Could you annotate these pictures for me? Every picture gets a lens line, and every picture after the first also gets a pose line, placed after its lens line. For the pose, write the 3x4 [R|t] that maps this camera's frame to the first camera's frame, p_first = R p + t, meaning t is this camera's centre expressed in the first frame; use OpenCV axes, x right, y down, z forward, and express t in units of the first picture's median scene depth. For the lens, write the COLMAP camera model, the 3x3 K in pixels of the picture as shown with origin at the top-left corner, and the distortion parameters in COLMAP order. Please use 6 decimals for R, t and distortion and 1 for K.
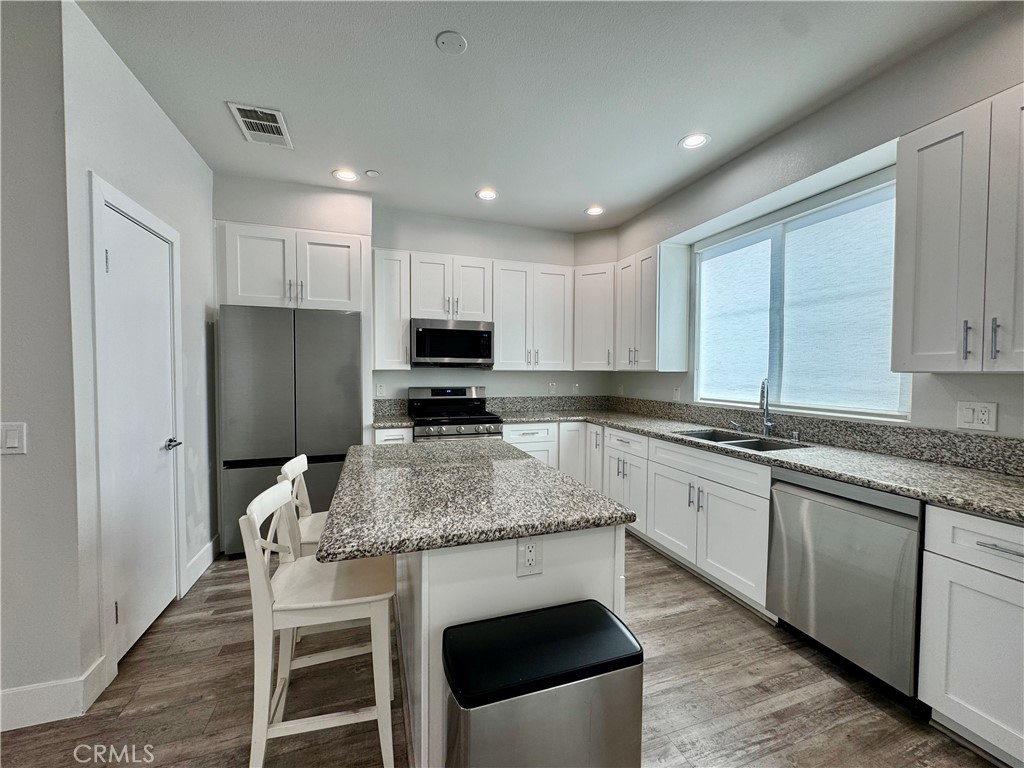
lens RADIAL K [[409.6, 0, 515.1], [0, 409.6, 385.5], [0, 0, 1]] dist [-0.001992, 0.000625]
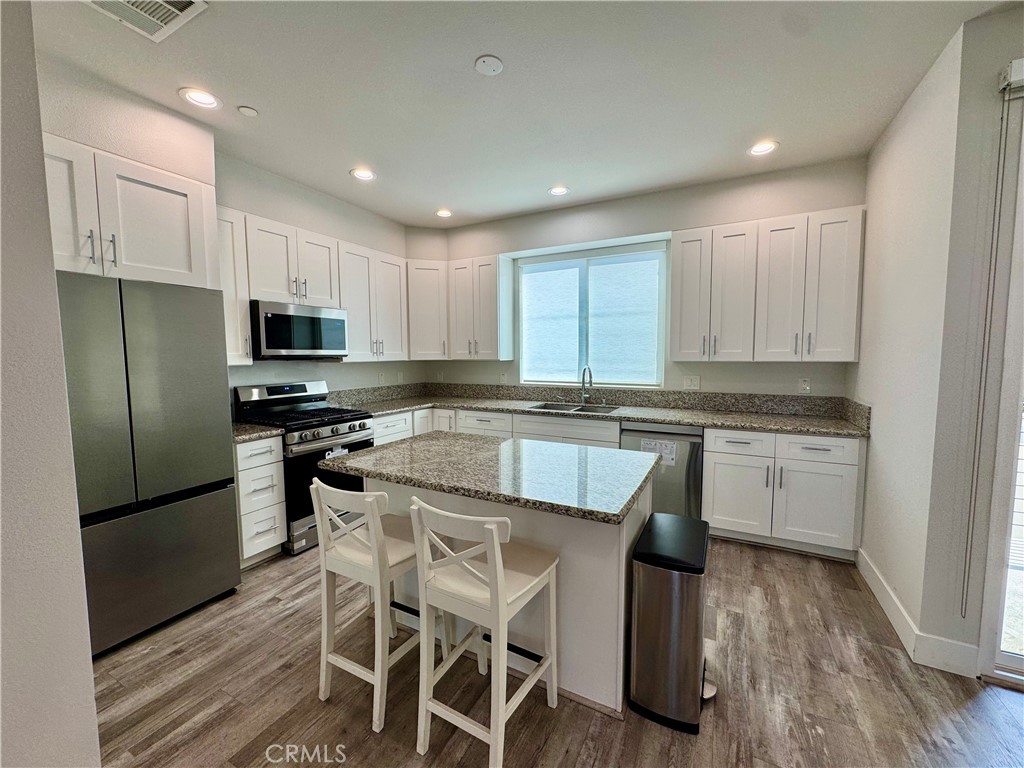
lens RADIAL K [[409.6, 0, 512.7], [0, 409.6, 385.8], [0, 0, 1]] dist [-0.001992, 0.000625]
pose [[0.729068, -0.064413, 0.681404, -0.462856], [0.033066, 0.997714, 0.058934, -0.029894], [-0.683642, -0.020435, 0.729531, 0.080209]]
